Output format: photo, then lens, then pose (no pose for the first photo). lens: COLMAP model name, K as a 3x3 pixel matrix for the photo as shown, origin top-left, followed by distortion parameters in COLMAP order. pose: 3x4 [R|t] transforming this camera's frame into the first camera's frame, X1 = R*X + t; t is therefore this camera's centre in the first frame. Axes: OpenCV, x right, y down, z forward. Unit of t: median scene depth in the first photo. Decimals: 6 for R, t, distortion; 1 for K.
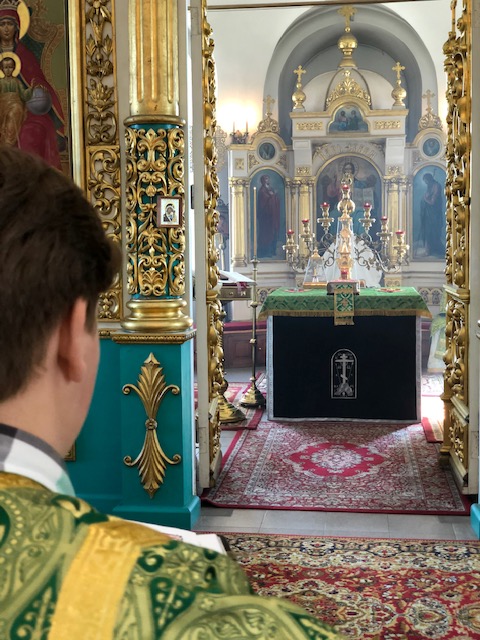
lens RADIAL K [[965.1, 0, 240.0], [0, 965.1, 320.0], [0, 0, 1]] dist [0.040950, -0.121349]
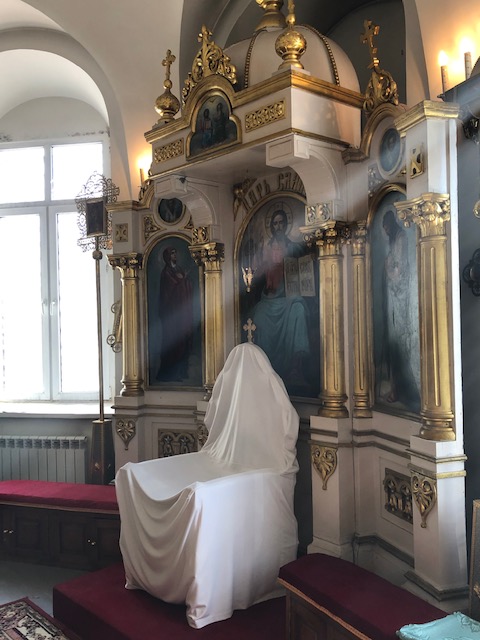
lens RADIAL K [[628.0, 0, 240.0], [0, 628.0, 320.0], [0, 0, 1]] dist [0.020812, 0.011050]
pose [[0.750735, -0.009656, -0.660533, 0.731275], [-0.046574, 0.996631, -0.067502, -0.179072], [0.658960, 0.081440, 0.747756, 1.660235]]
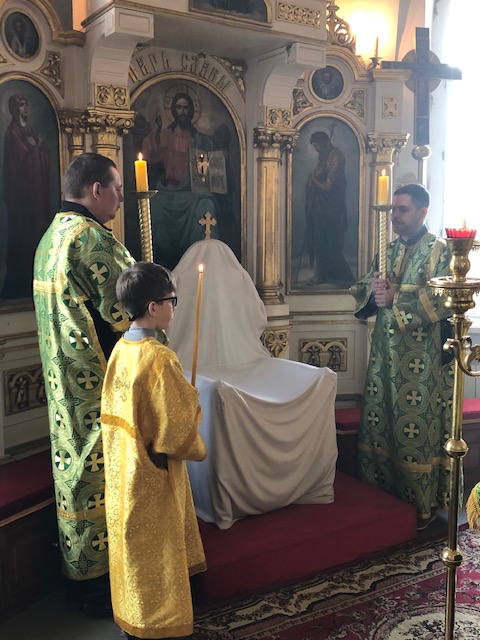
lens RADIAL K [[704.8, 0, 240.0], [0, 704.8, 320.0], [0, 0, 1]] dist [0.188716, -0.645959]
pose [[0.752113, -0.063574, 0.655961, -0.239263], [0.058802, 0.997840, 0.029287, -0.134514], [-0.656406, 0.016544, 0.754226, 1.619605]]
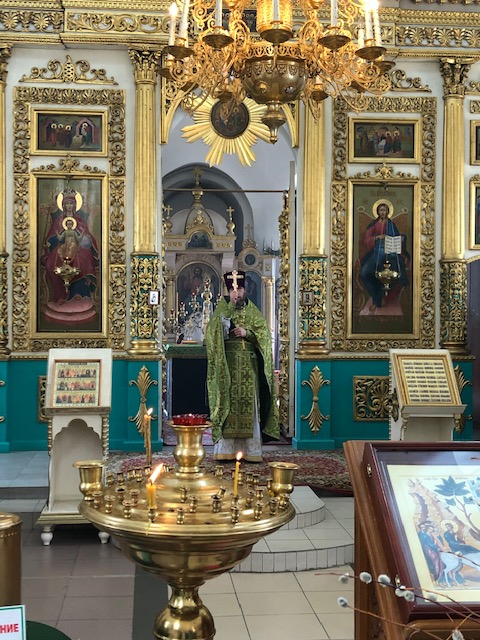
lens RADIAL K [[867.3, 0, 240.0], [0, 867.3, 320.0], [0, 0, 1]] dist [0.134067, 0.002728]
pose [[0.975004, 0.014590, 0.221706, -0.295694], [0.004334, 0.996403, -0.084630, 0.093181], [-0.222143, 0.083475, 0.971434, -0.835352]]
